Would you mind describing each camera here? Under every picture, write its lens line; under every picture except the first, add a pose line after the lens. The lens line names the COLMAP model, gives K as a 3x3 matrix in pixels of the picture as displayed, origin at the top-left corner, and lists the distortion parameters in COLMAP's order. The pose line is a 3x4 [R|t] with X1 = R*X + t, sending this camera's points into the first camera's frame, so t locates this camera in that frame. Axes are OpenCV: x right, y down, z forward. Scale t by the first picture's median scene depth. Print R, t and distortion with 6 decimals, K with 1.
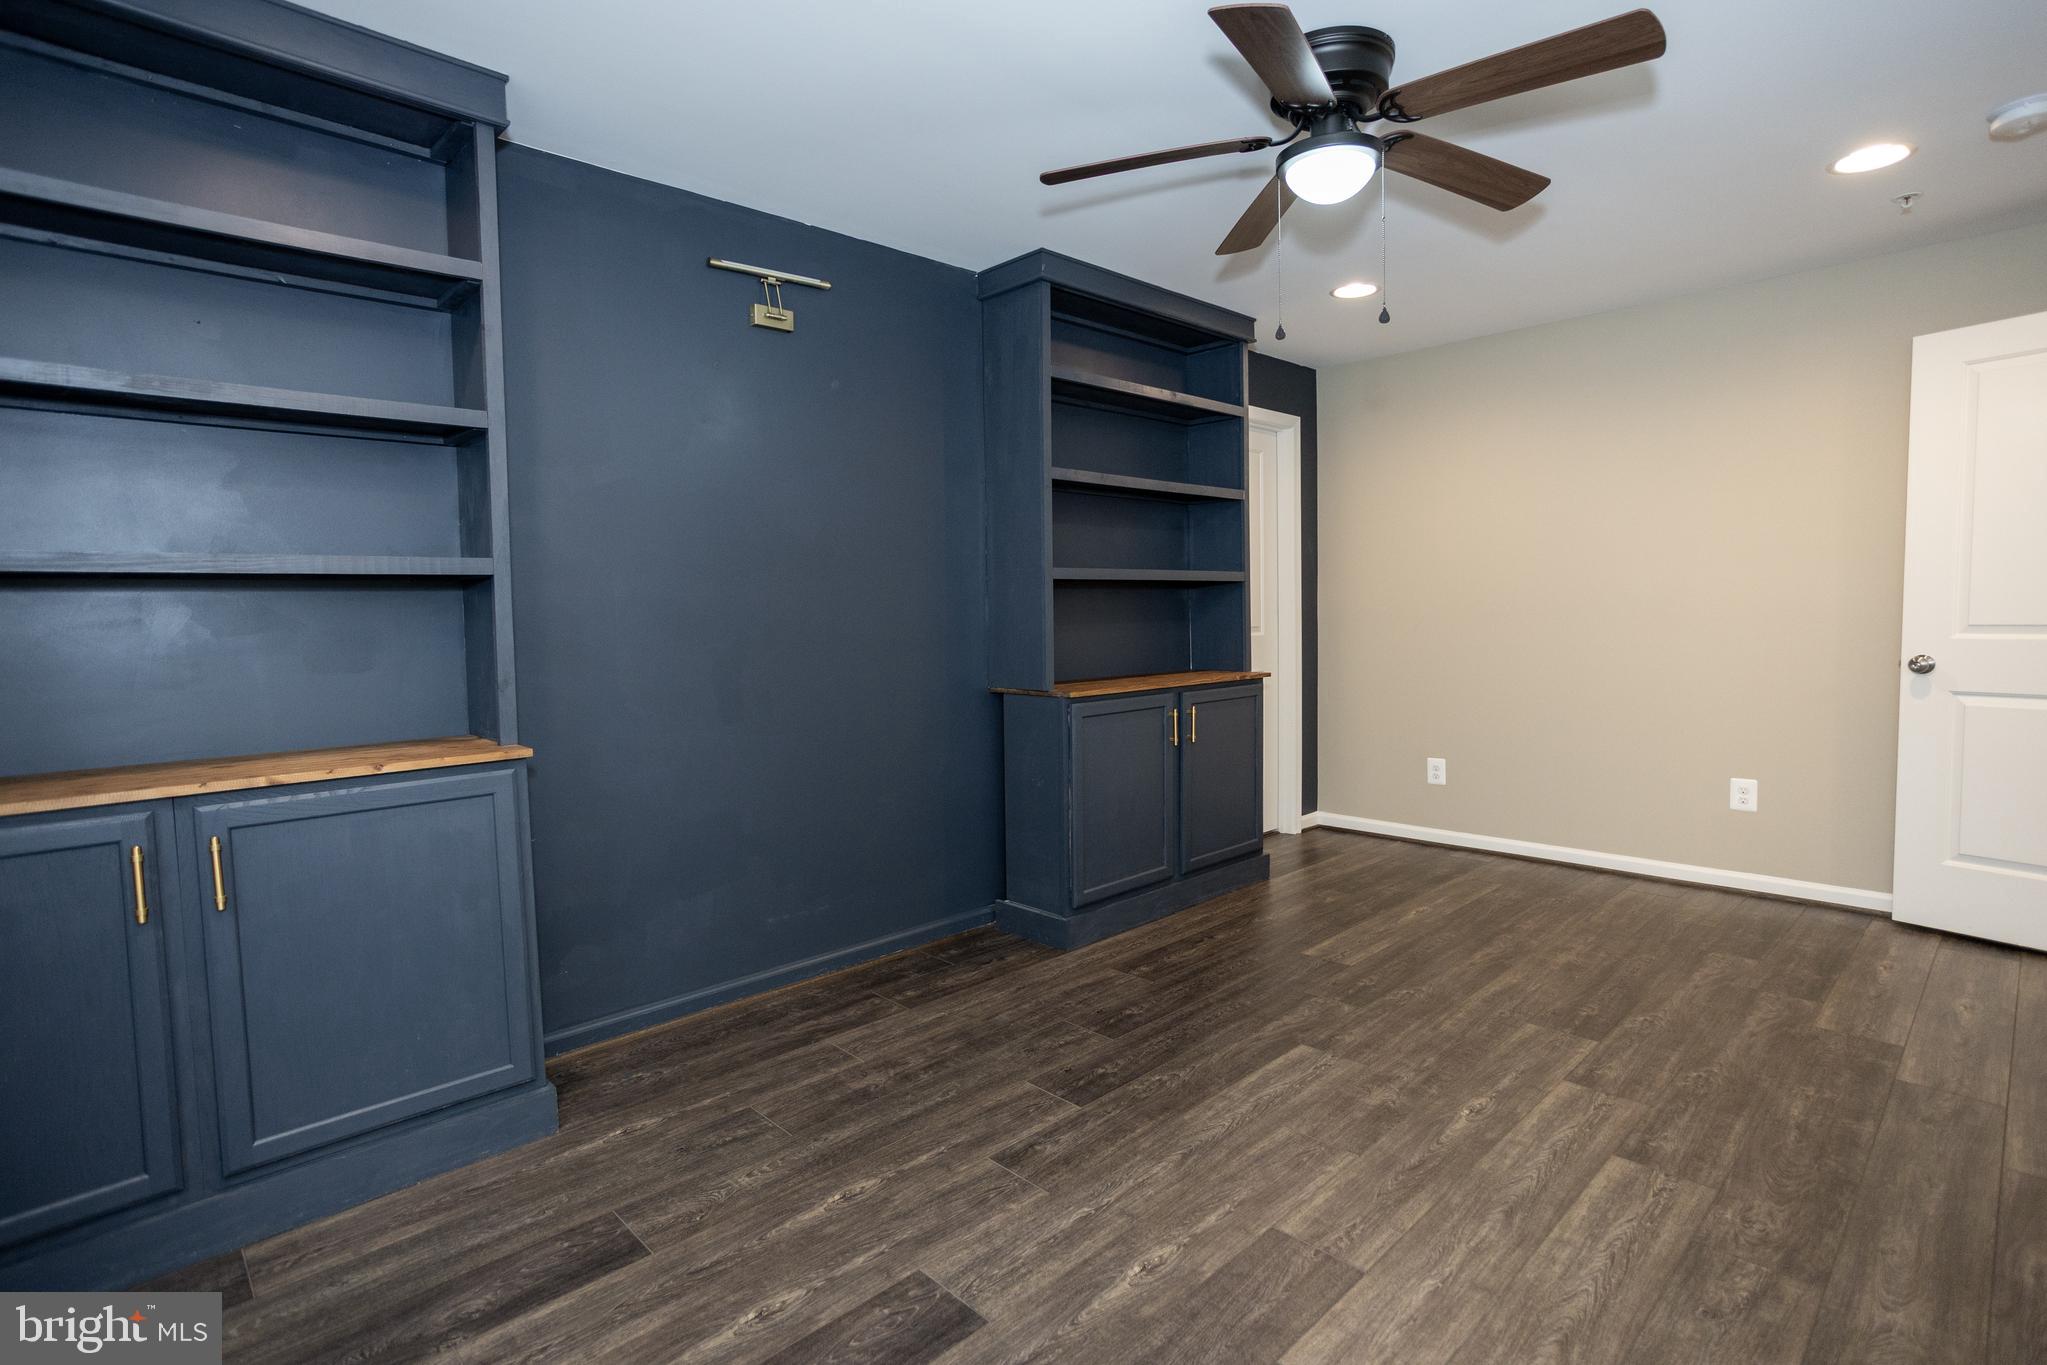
lens RADIAL K [[996.7, 0, 1035.9], [0, 996.7, 679.5], [0, 0, 1]] dist [-0.052746, 0.031954]
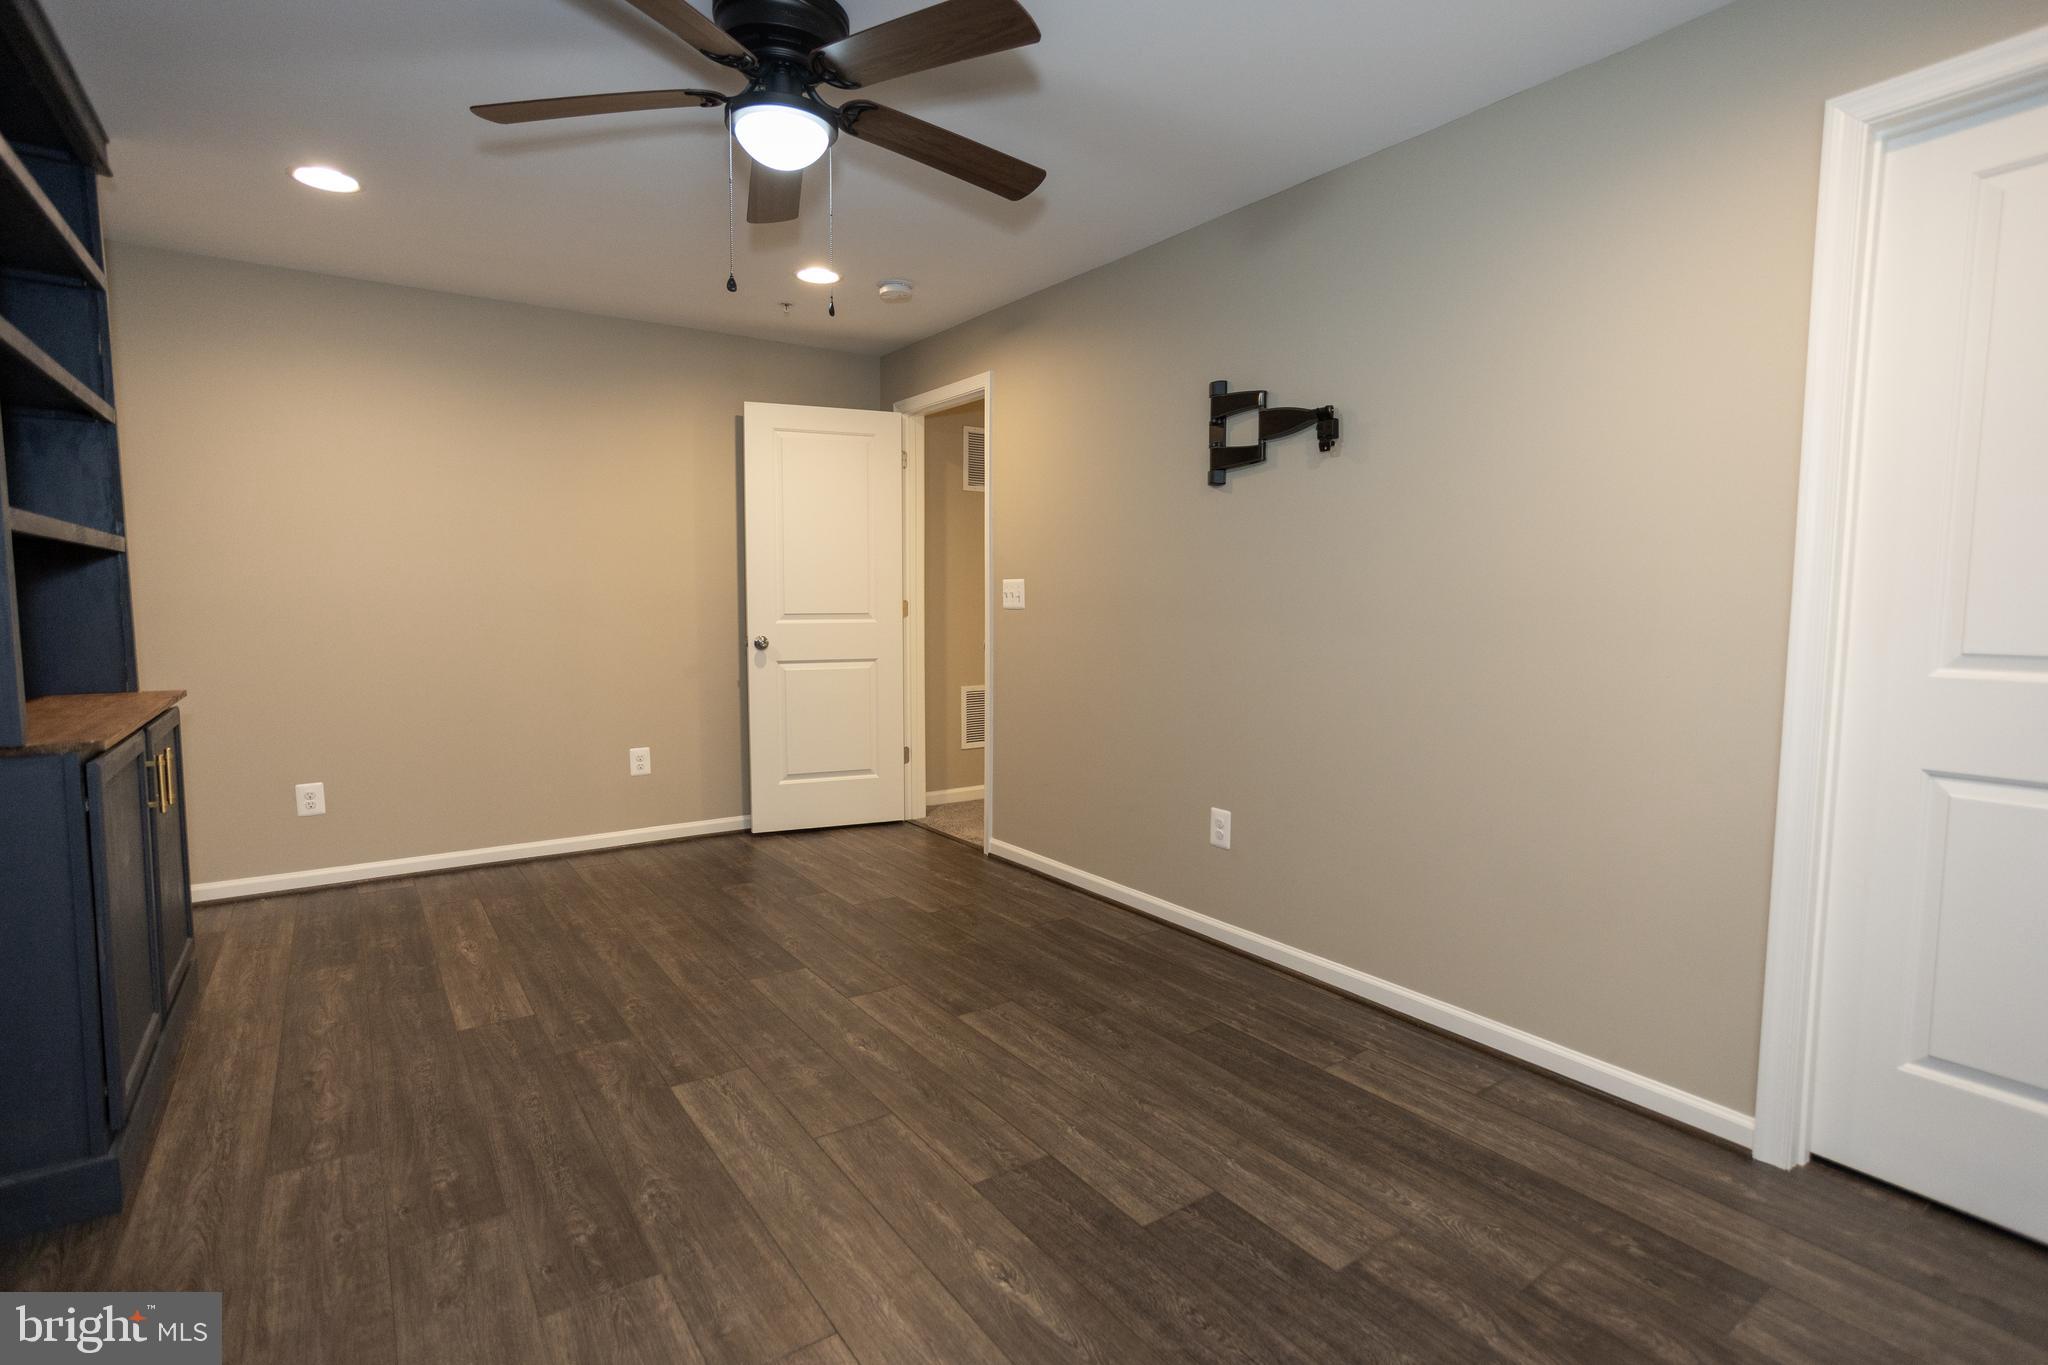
lens RADIAL K [[997.1, 0, 1036.4], [0, 997.1, 679.5], [0, 0, 1]] dist [-0.052746, 0.031954]
pose [[0.150562, -0.063858, 0.986536, -0.527338], [0.061674, 0.996575, 0.055095, -0.020419], [-0.986675, 0.052548, 0.153984, 0.529576]]
